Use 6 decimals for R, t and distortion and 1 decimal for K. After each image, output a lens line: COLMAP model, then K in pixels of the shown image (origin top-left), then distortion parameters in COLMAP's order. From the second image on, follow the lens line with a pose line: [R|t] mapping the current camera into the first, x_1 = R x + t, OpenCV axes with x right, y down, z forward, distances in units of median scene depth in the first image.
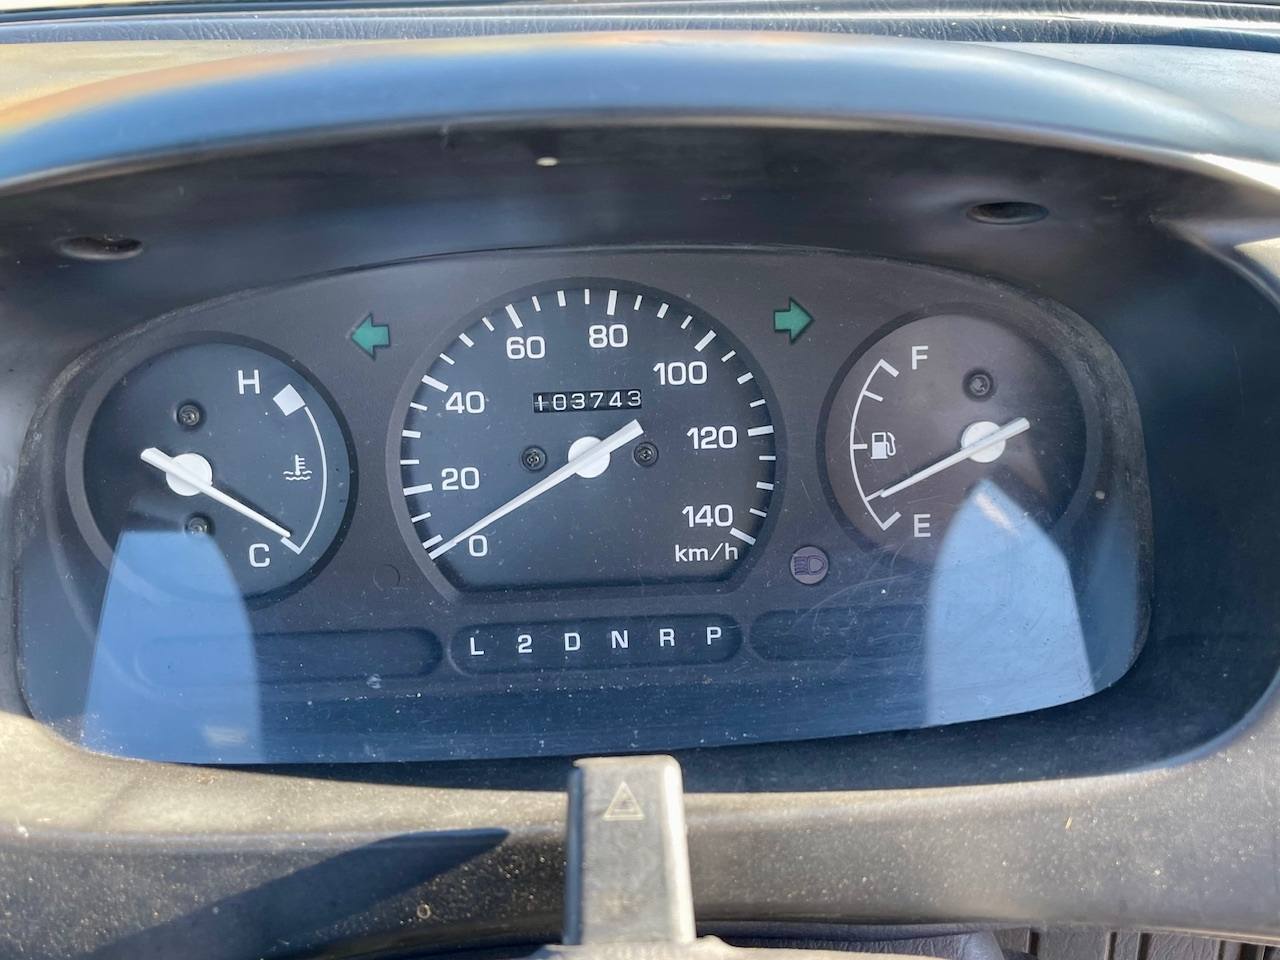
lens RADIAL K [[1152.4, 0, 680.6], [0, 1152.4, 502.1], [0, 0, 1]] dist [0.037126, -0.003449]
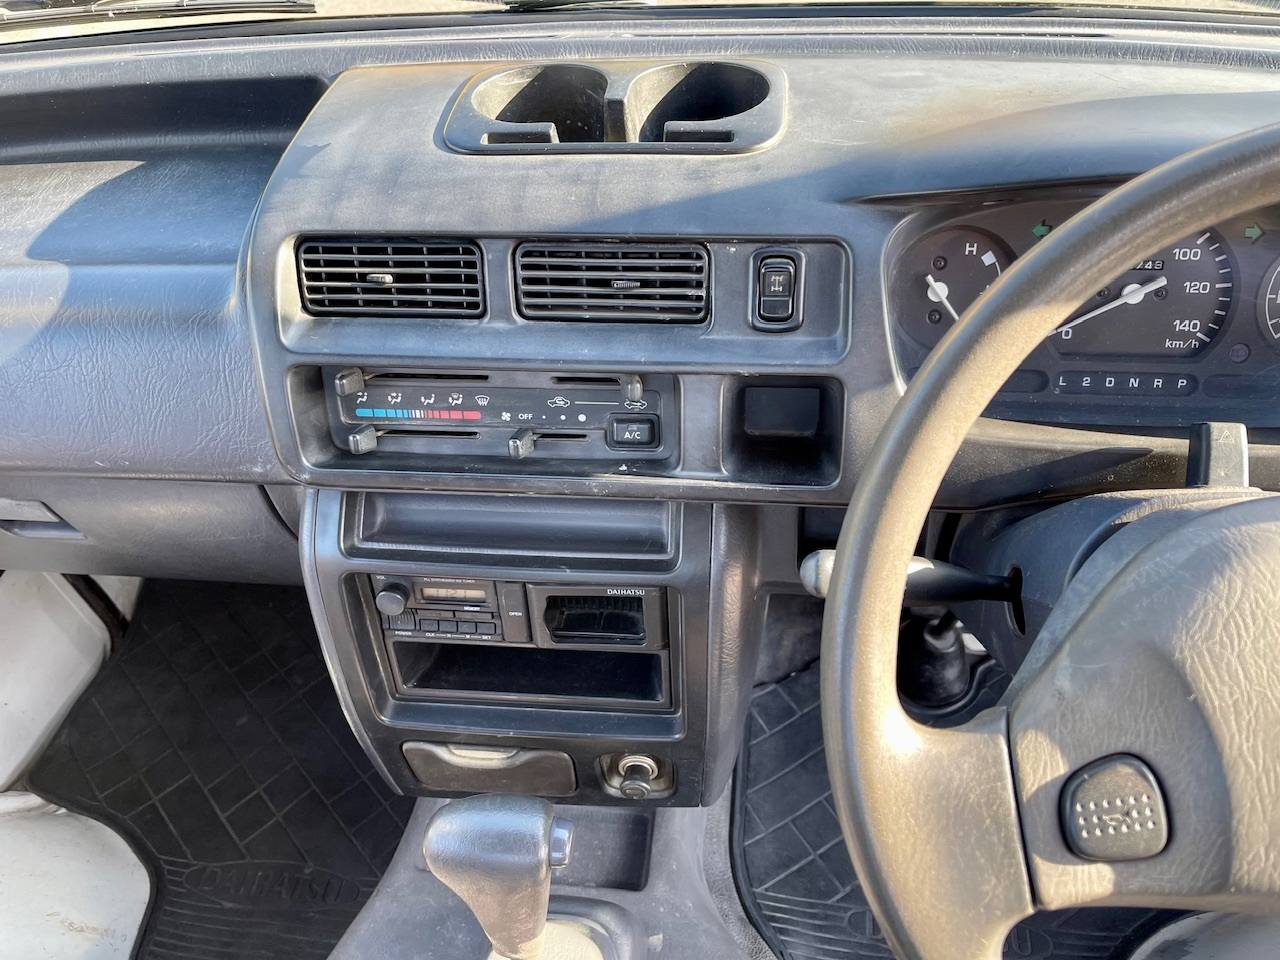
lens RADIAL K [[995.1, 0, 645.0], [0, 995.1, 479.0], [0, 0, 1]] dist [0.035535, -0.054254]
pose [[0.987407, 0.084144, -0.133969, -0.679316], [-0.057306, 0.979549, 0.192874, -0.009376], [0.147459, -0.182768, 0.972035, -0.940418]]
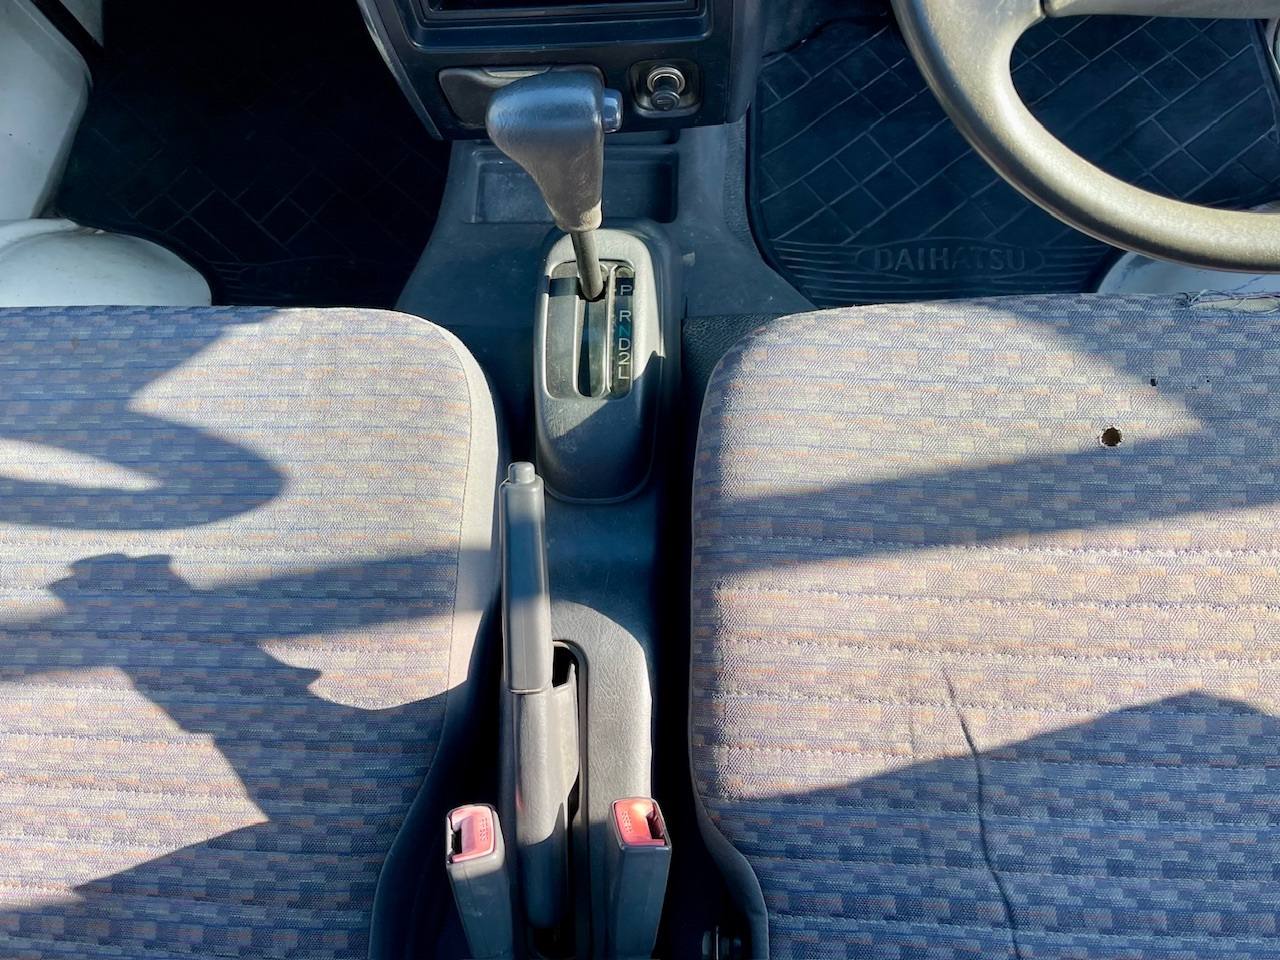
lens RADIAL K [[1062.8, 0, 640.0], [0, 1062.8, 480.0], [0, 0, 1]] dist [0.030076, -0.007042]
pose [[0.994515, 0.054755, -0.089114, -0.725665], [0.011777, 0.787975, 0.615594, 0.249181], [0.103927, -0.613267, 0.783008, -1.410394]]
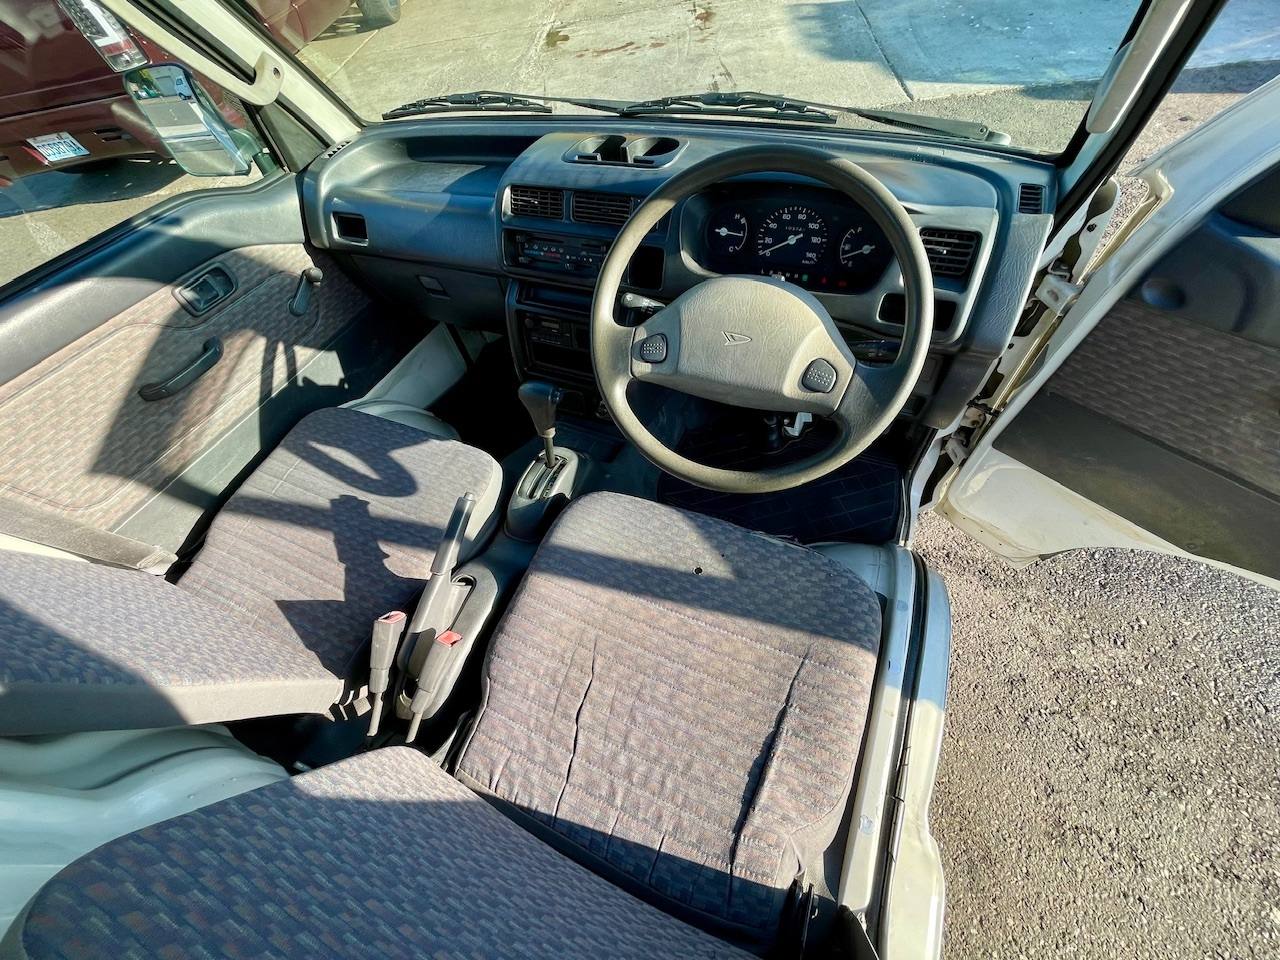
lens RADIAL K [[518.0, 0, 629.7], [0, 518.0, 479.8], [0, 0, 1]] dist [-0.003112, -0.000128]
pose [[0.886658, 0.316359, -0.337274, 0.434060], [-0.189839, 0.914088, 0.358336, 0.273291], [0.421661, -0.253693, 0.870541, -1.797167]]
